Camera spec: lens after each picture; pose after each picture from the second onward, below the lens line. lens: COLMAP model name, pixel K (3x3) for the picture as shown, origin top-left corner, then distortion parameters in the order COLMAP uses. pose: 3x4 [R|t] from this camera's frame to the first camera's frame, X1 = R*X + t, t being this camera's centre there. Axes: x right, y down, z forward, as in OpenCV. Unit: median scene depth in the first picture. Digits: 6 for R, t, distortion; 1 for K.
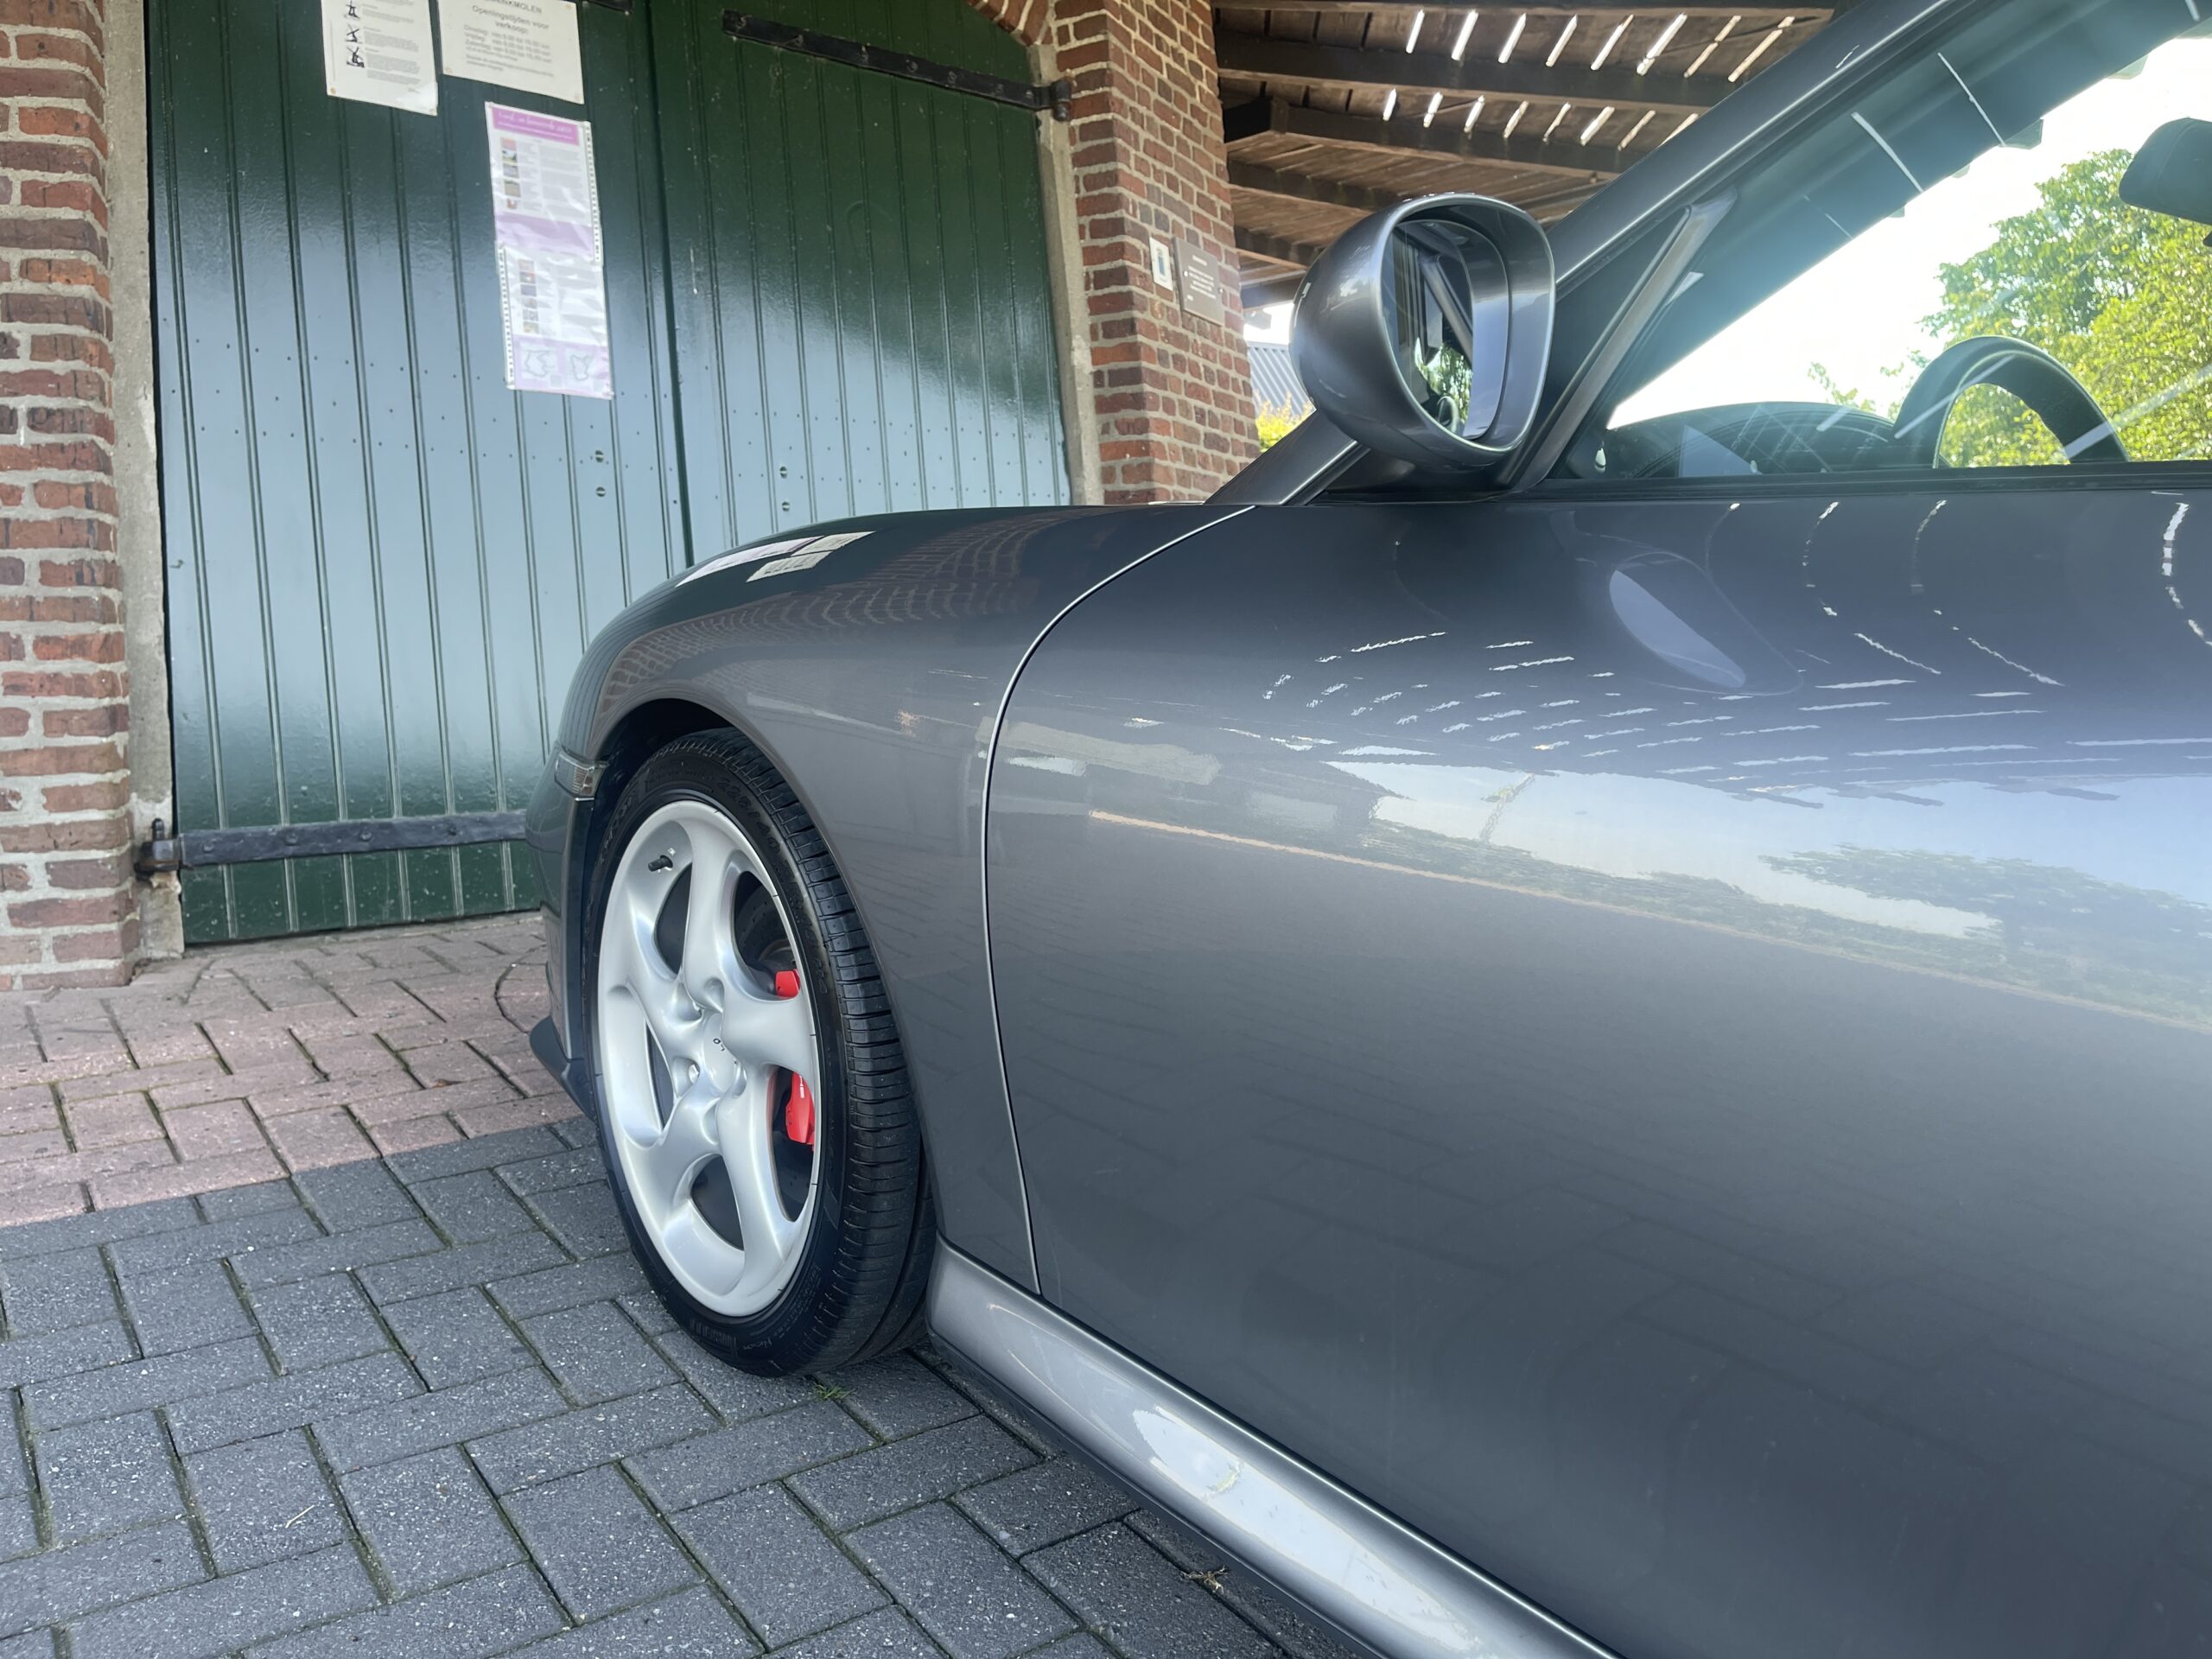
lens RADIAL K [[1678.5, 0, 1108.2], [0, 1678.5, 827.3], [0, 0, 1]] dist [0.071730, -0.097821]
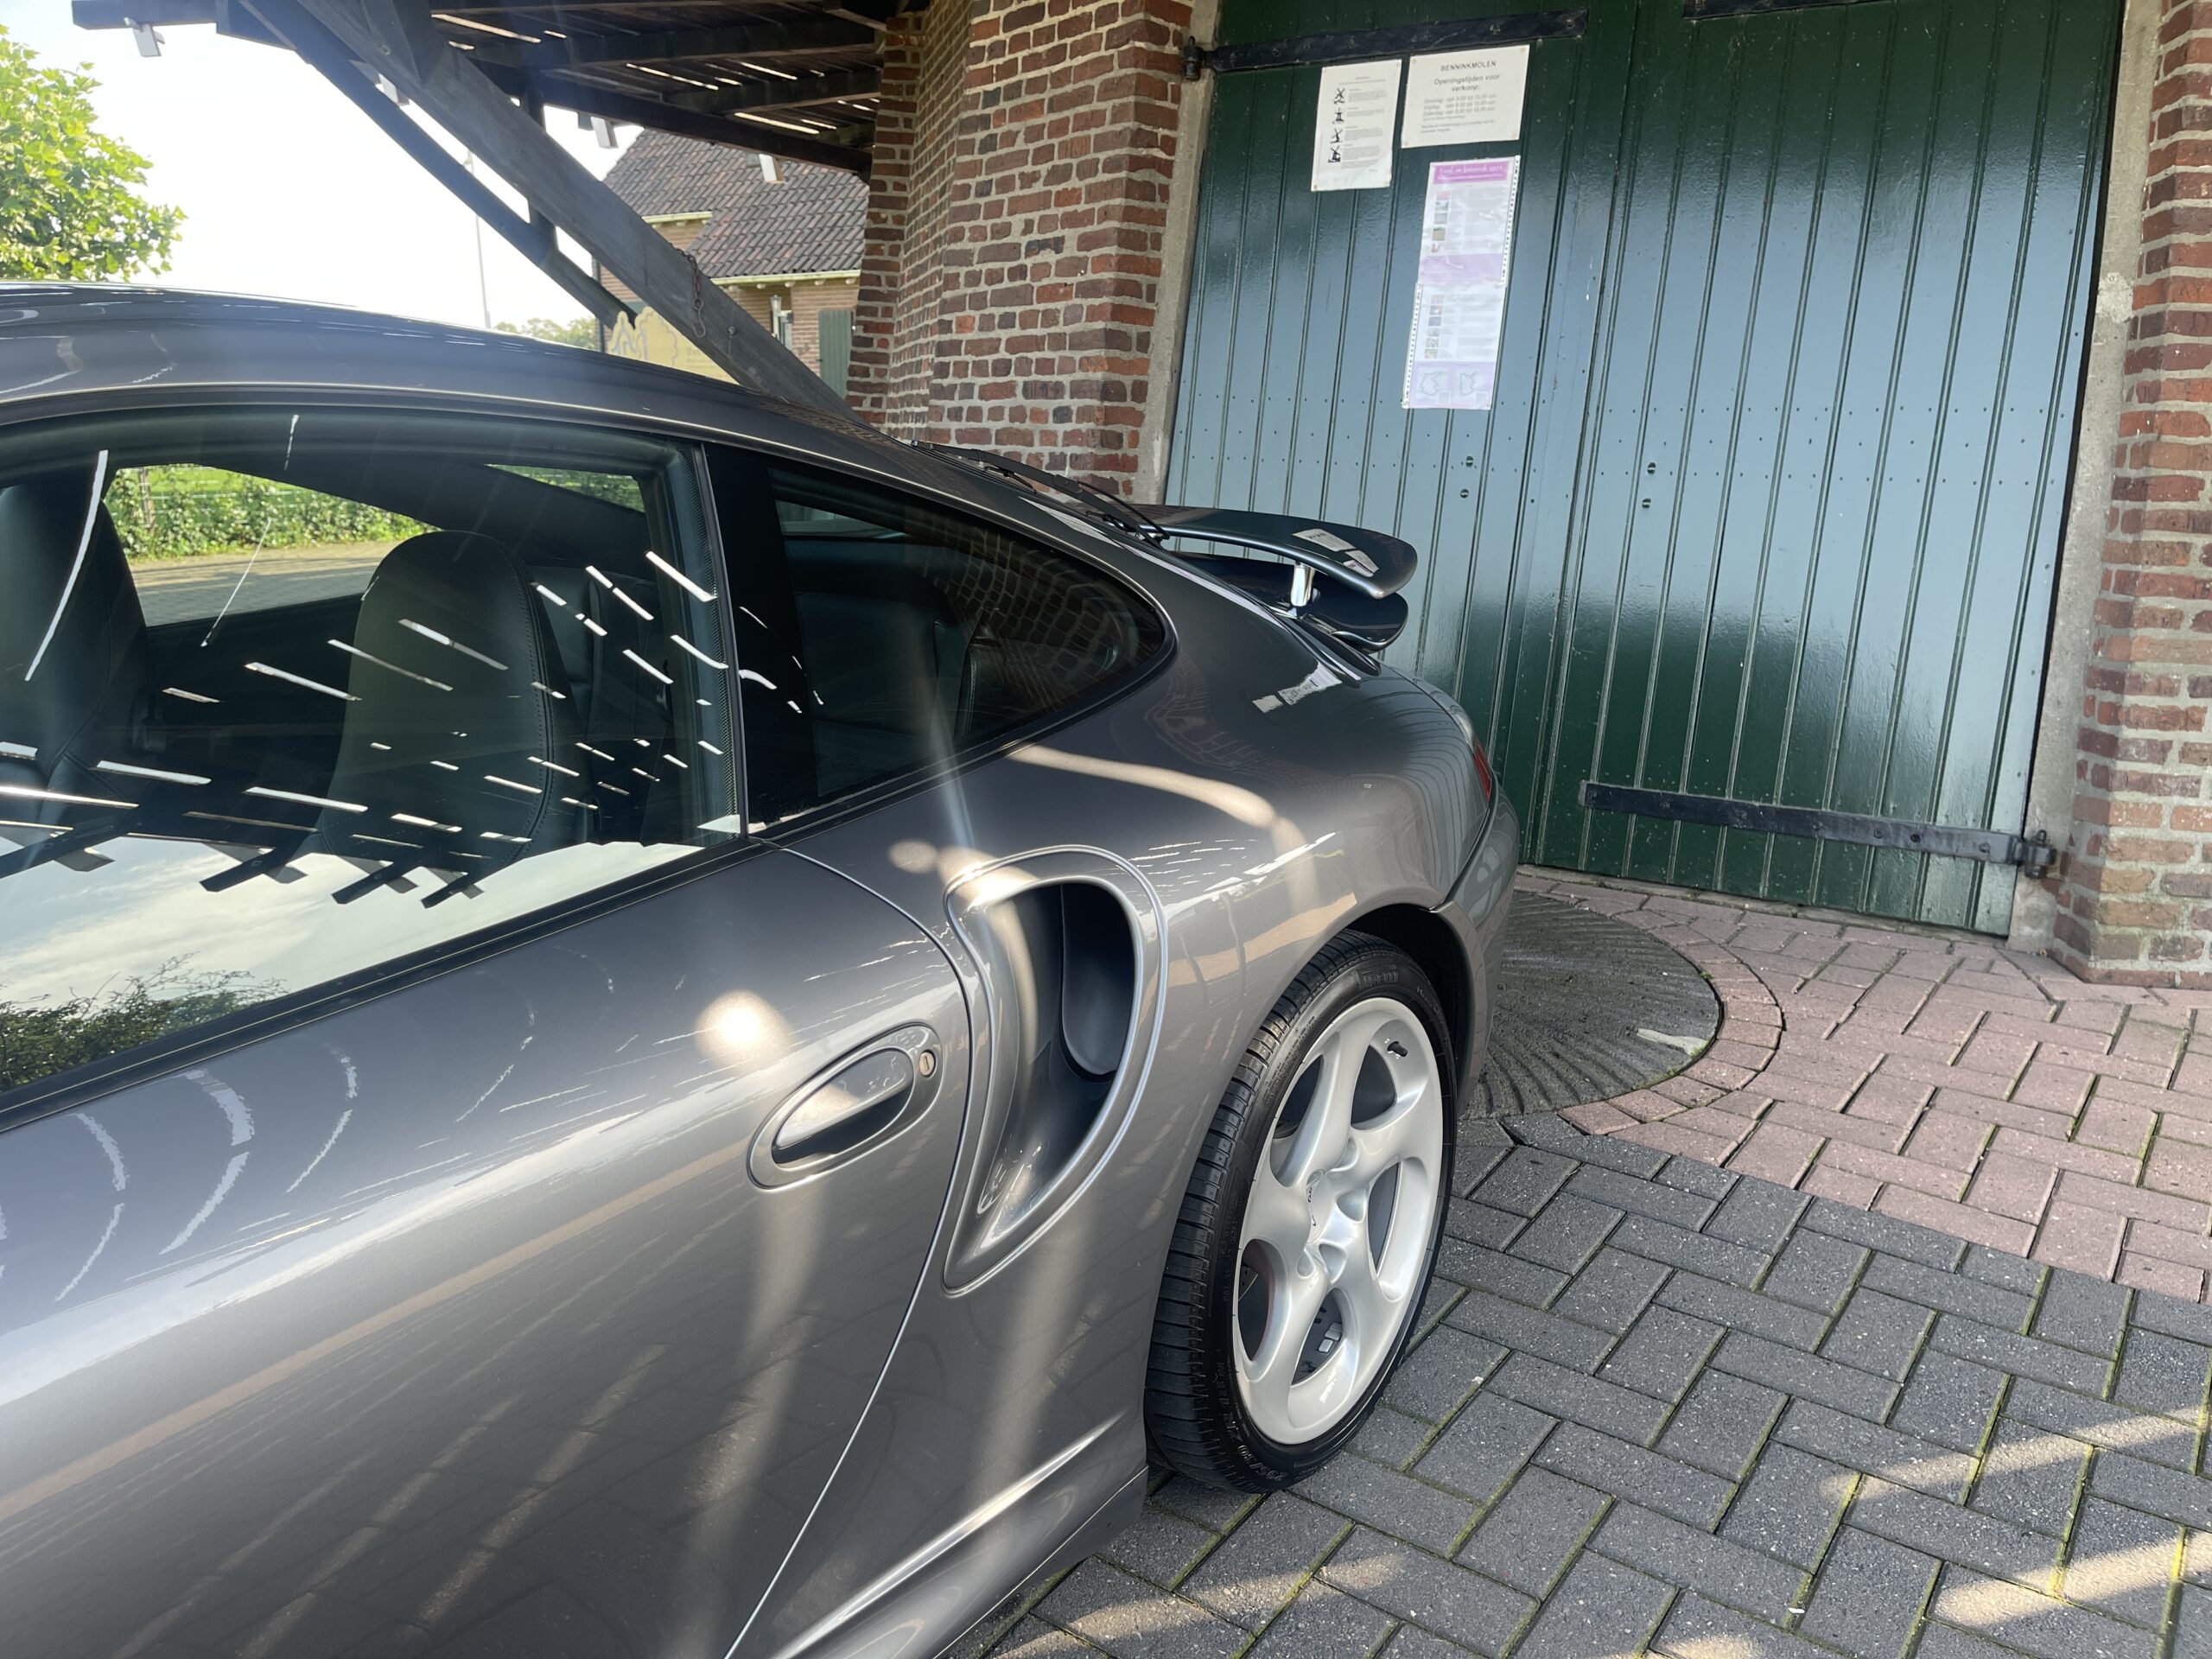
lens RADIAL K [[1678.5, 0, 1127.2], [0, 1678.5, 832.8], [0, 0, 1]] dist [0.071730, -0.097821]
pose [[0.318193, 0.218610, -0.922477, 0.733411], [-0.135113, 0.973574, 0.184115, -0.154854], [0.938348, 0.066055, 0.339321, 0.415545]]
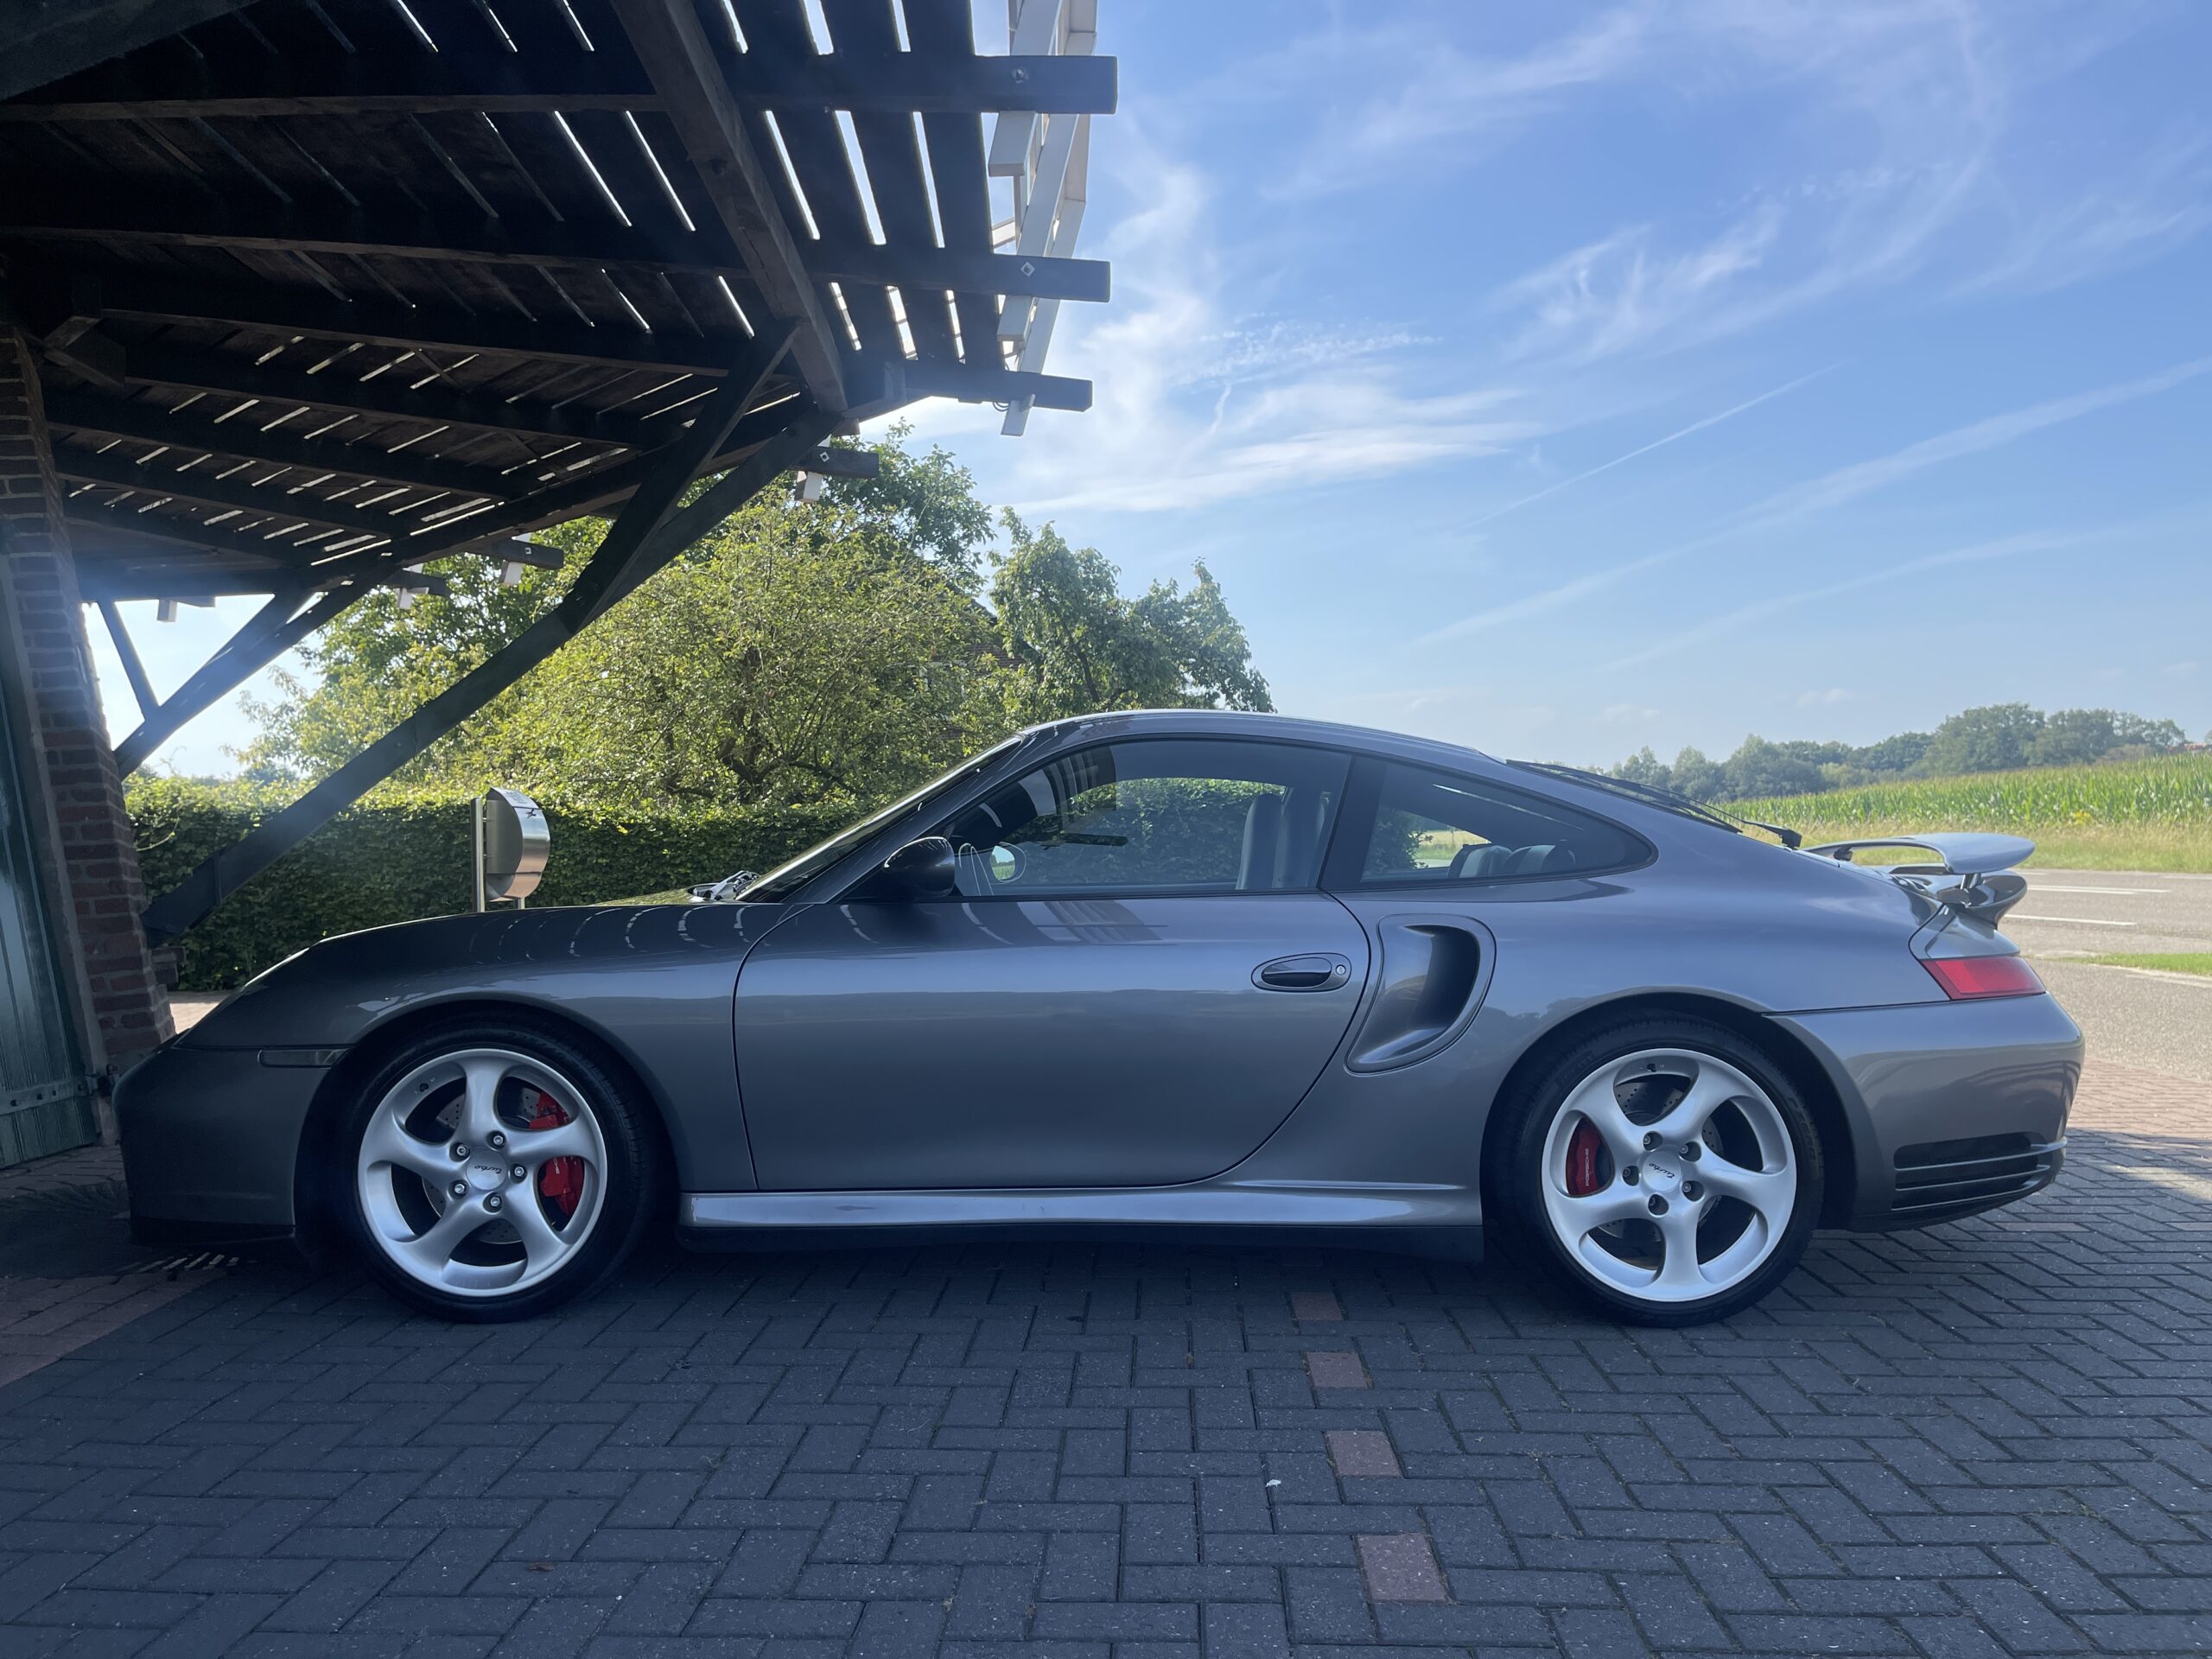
lens RADIAL K [[1678.5, 0, 1112.1], [0, 1678.5, 836.7], [0, 0, 1]] dist [0.071730, -0.097821]
pose [[0.615162, -0.031367, 0.787777, -0.619829], [0.151039, 0.985389, -0.078709, 0.004423], [-0.773798, 0.167404, 0.610912, -0.414150]]
